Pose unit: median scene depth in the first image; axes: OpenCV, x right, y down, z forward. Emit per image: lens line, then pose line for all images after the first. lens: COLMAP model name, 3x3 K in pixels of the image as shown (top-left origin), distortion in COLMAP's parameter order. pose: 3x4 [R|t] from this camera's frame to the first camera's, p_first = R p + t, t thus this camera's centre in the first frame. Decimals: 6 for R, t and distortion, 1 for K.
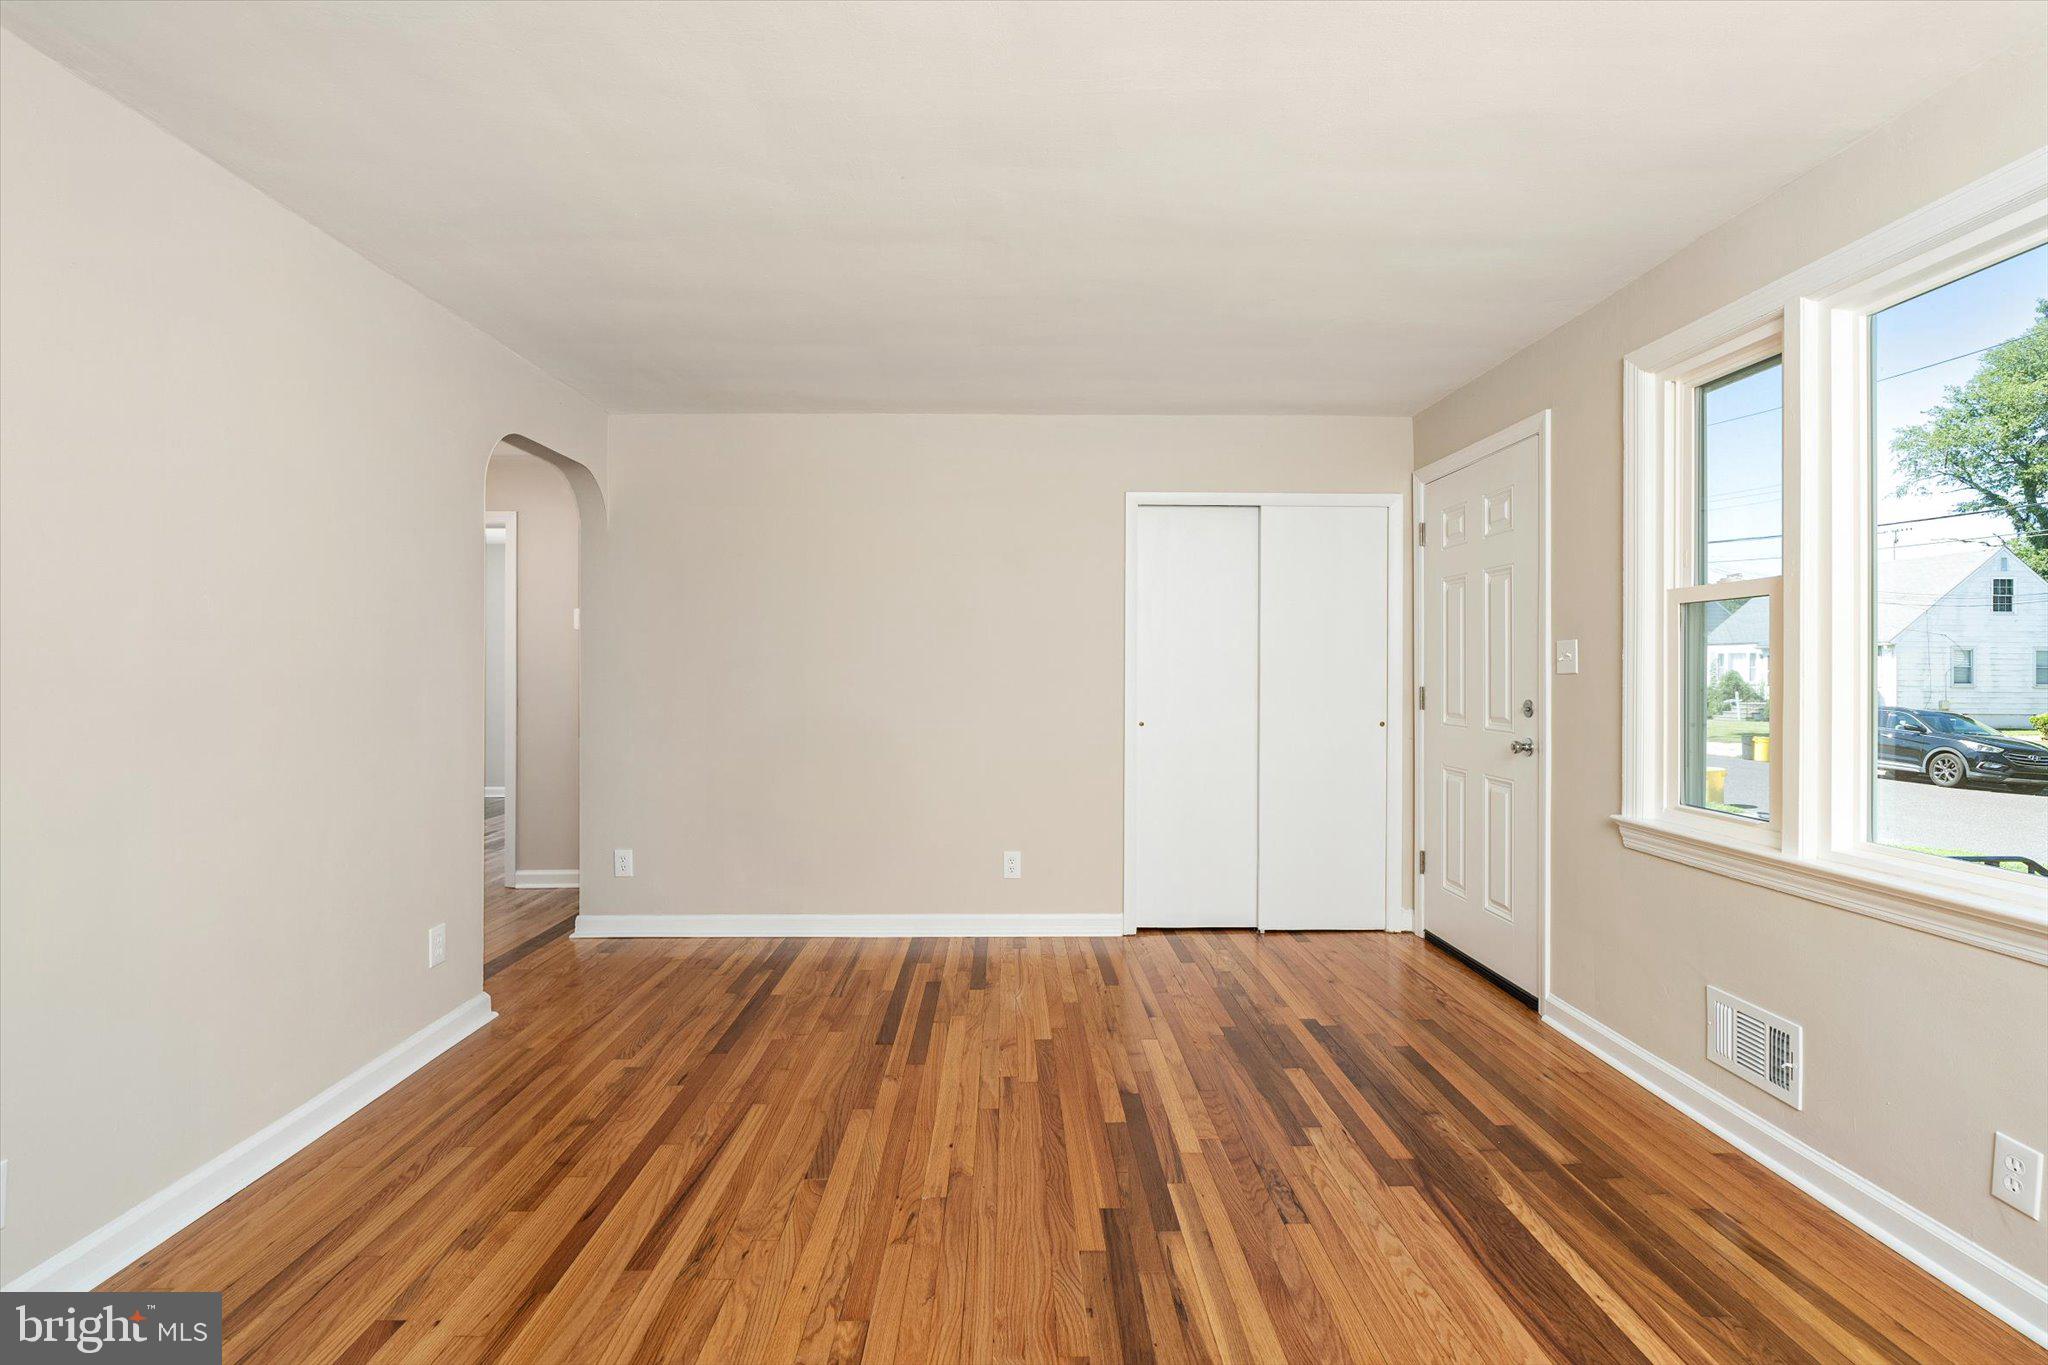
lens RADIAL K [[941.7, 0, 1050.6], [0, 941.7, 668.2], [0, 0, 1]] dist [-0.008760, 0.001651]
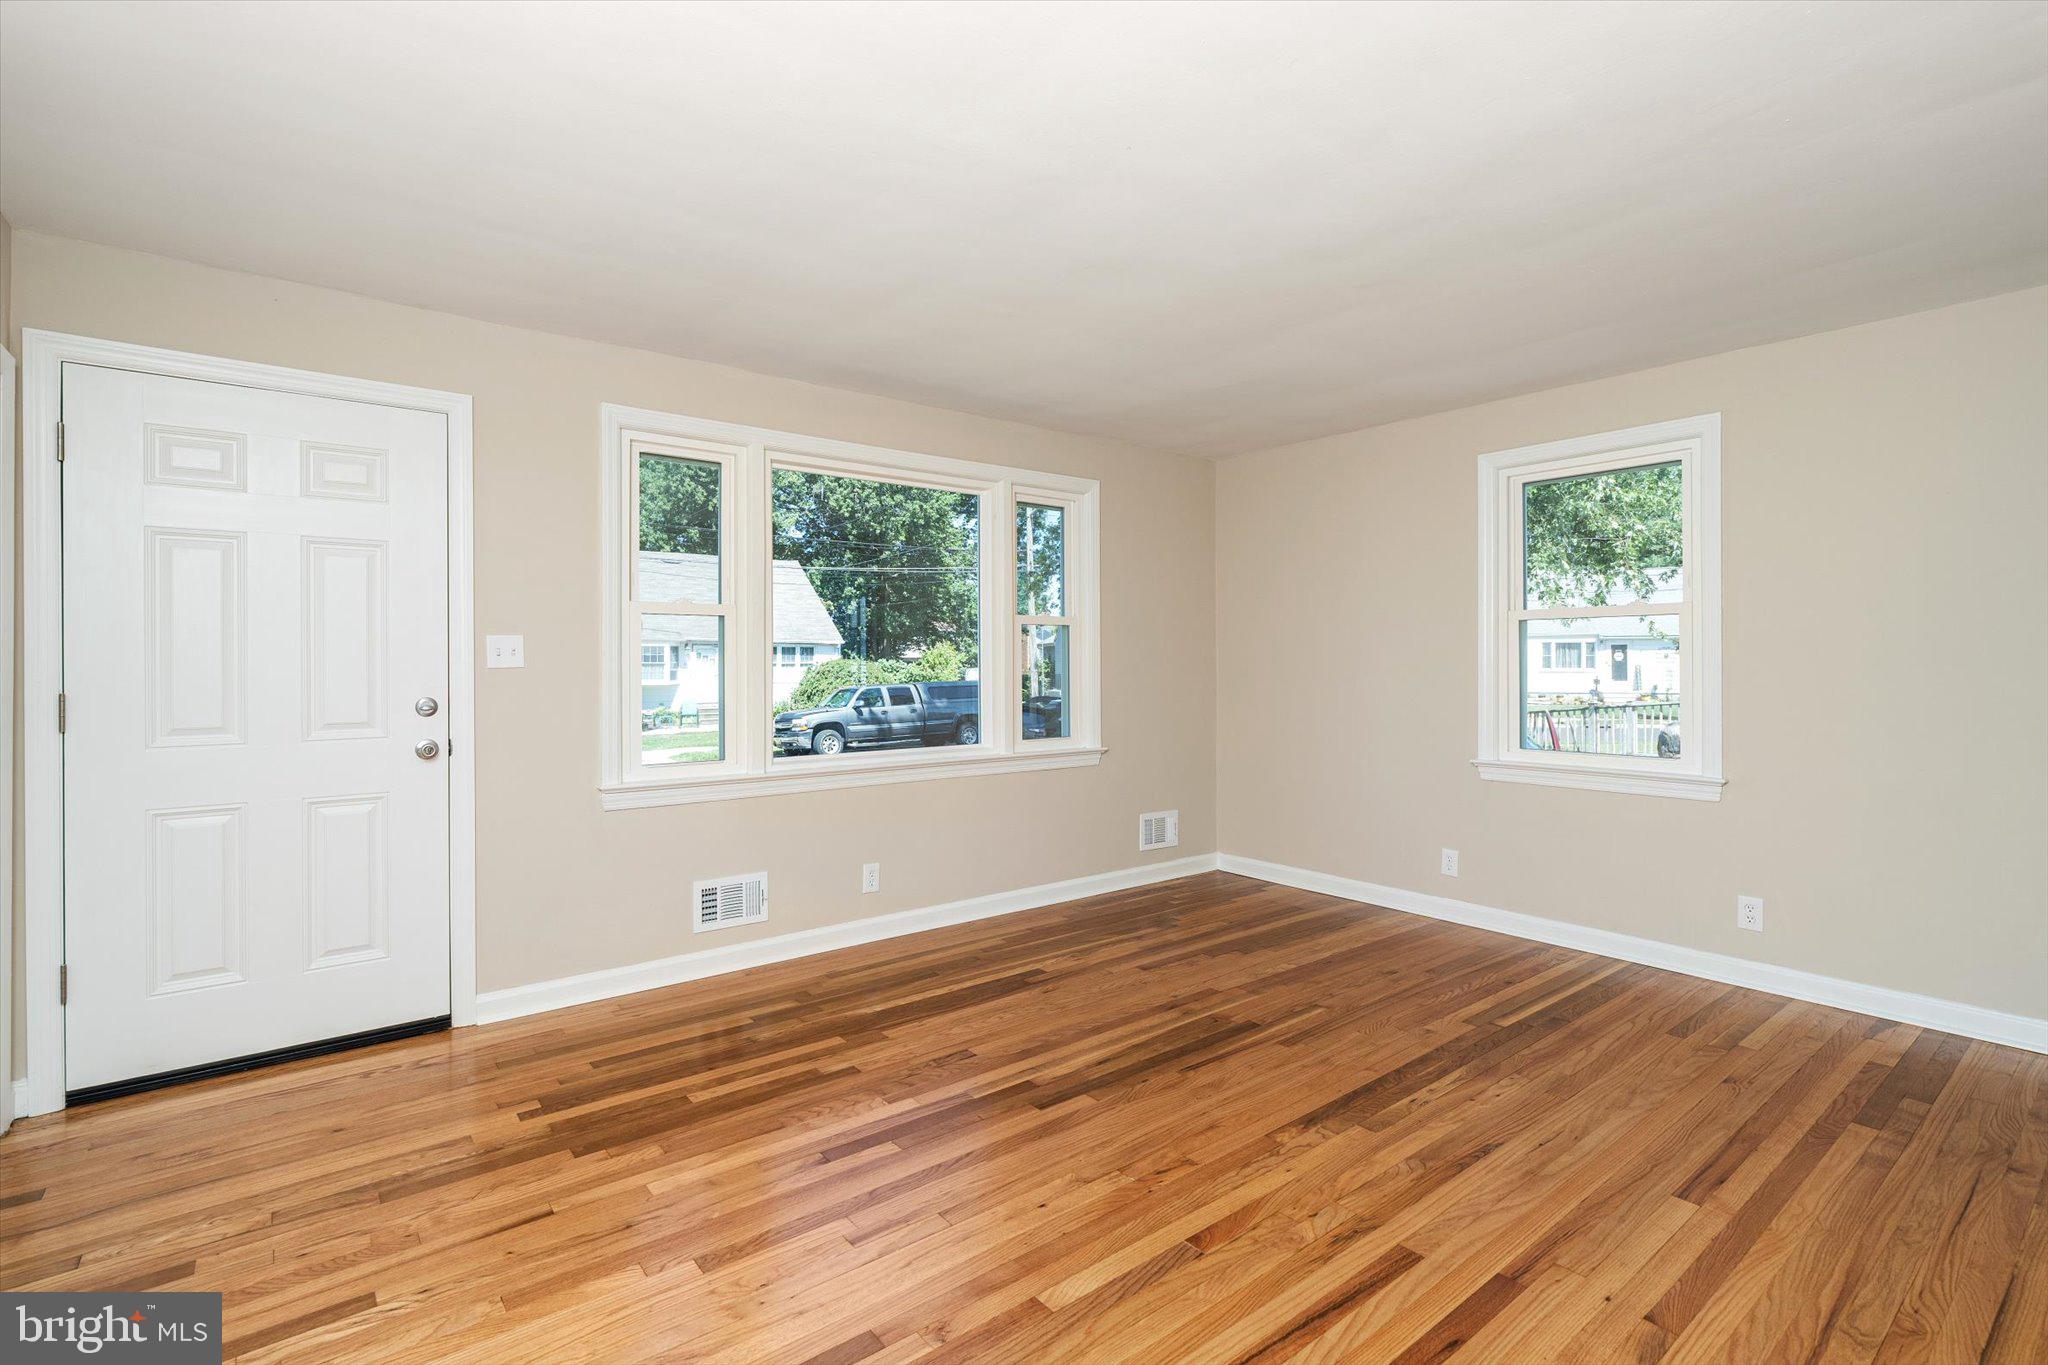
lens RADIAL K [[941.7, 0, 1001.8], [0, 941.7, 705.2], [0, 0, 1]] dist [-0.008760, 0.001651]
pose [[-0.571014, -0.037049, 0.820104, -0.886606], [0.001522, 0.998932, 0.046188, 0.000744], [-0.820939, 0.027623, -0.570347, 1.711902]]
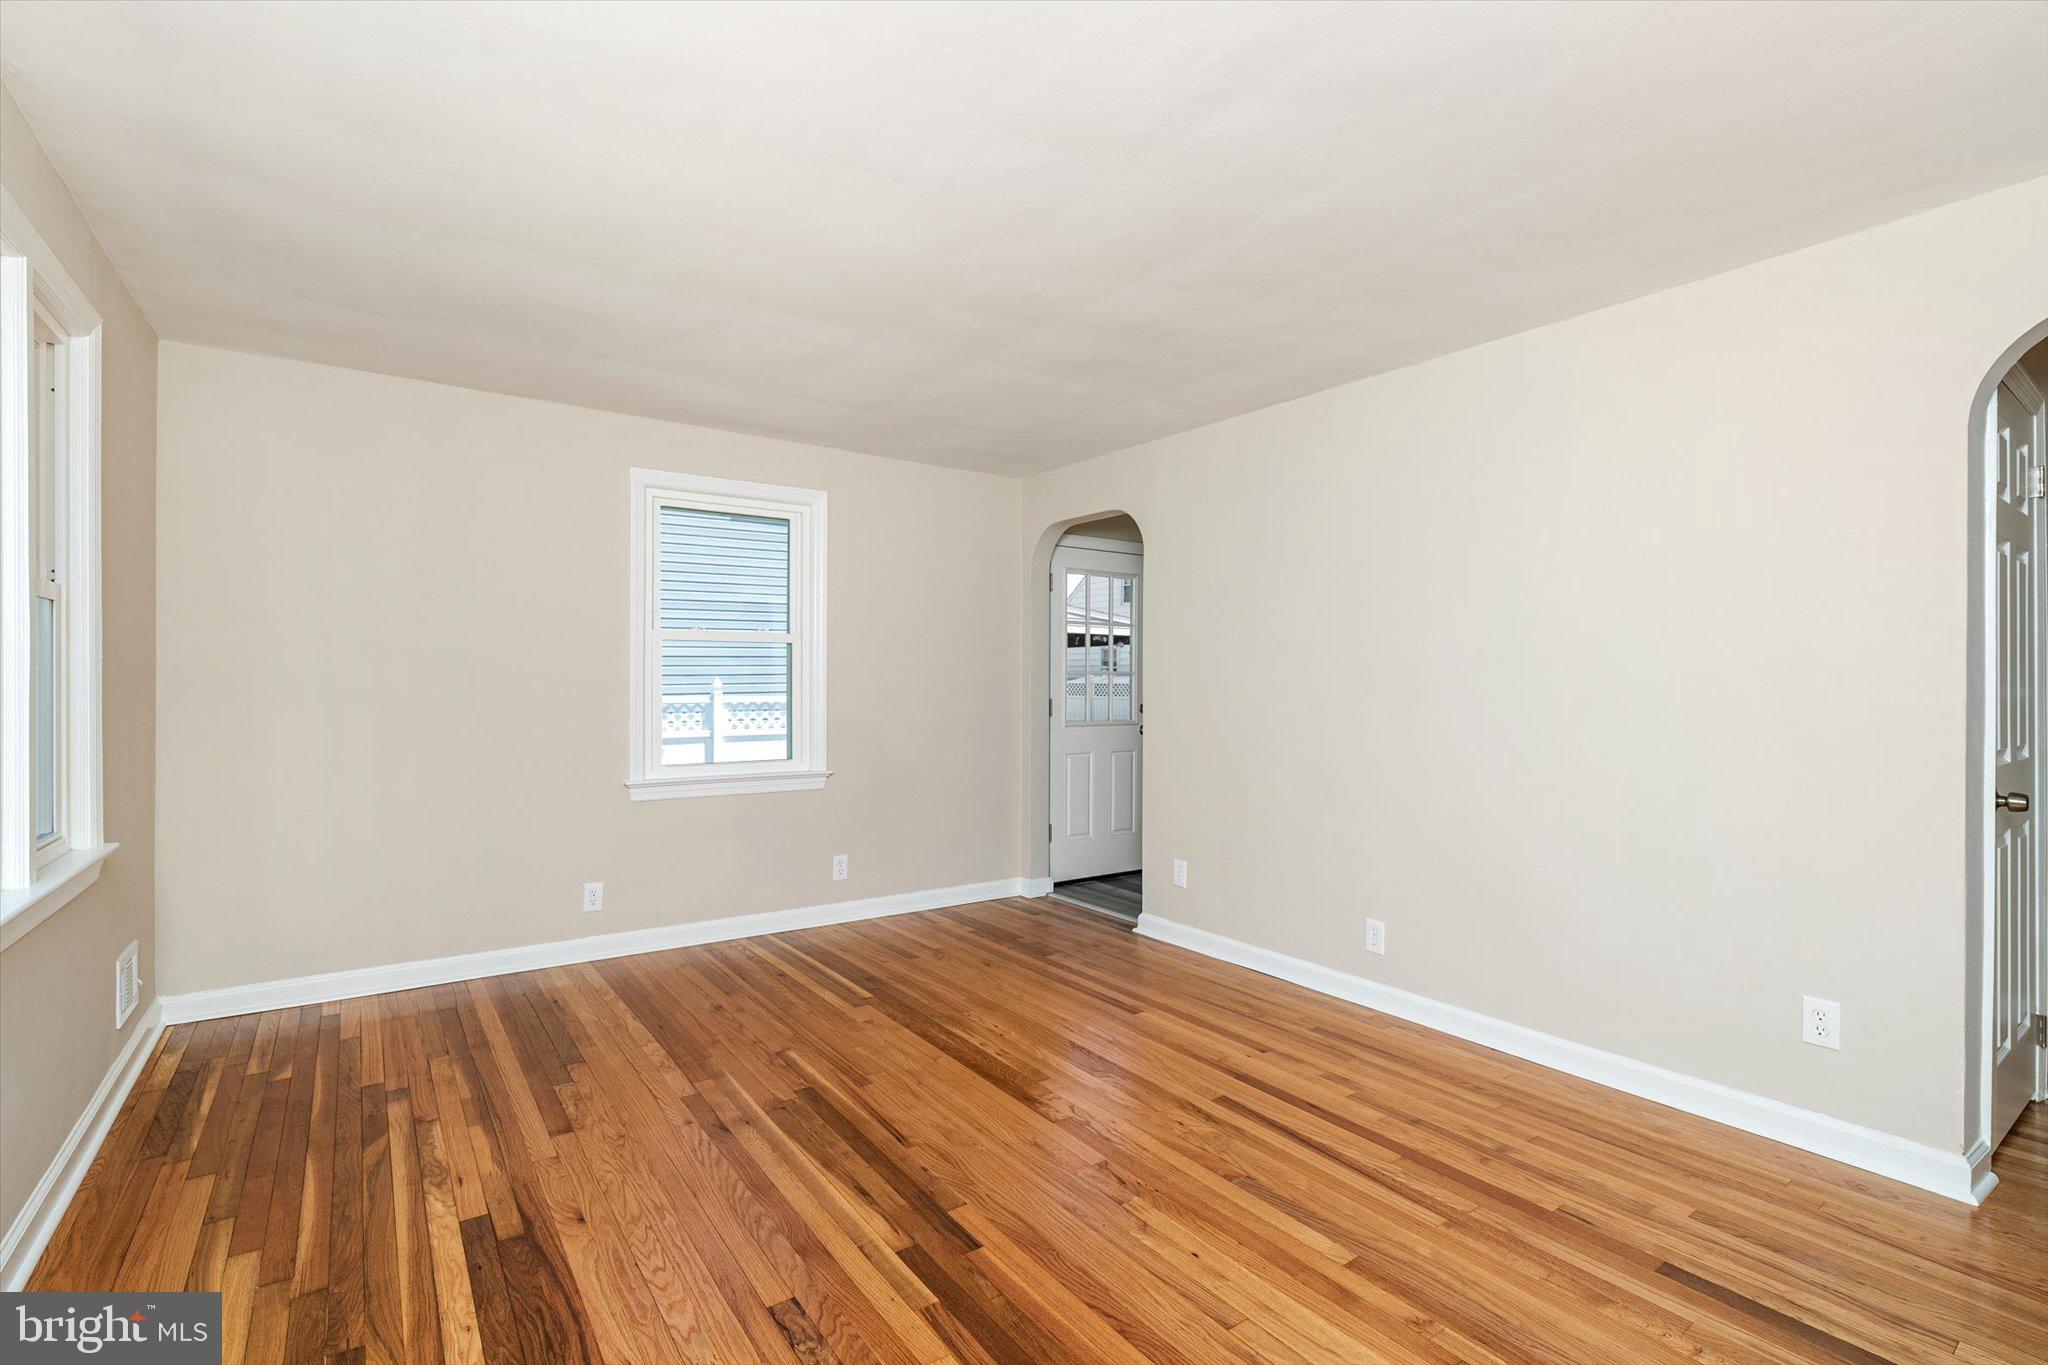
lens RADIAL K [[941.7, 0, 1020.1], [0, 941.7, 682.8], [0, 0, 1]] dist [-0.008760, 0.001651]
pose [[-0.839912, -0.004154, -0.542707, 0.544931], [-0.006473, 0.999976, 0.002364, -0.004979], [0.542684, 0.005499, -0.839919, 1.822761]]
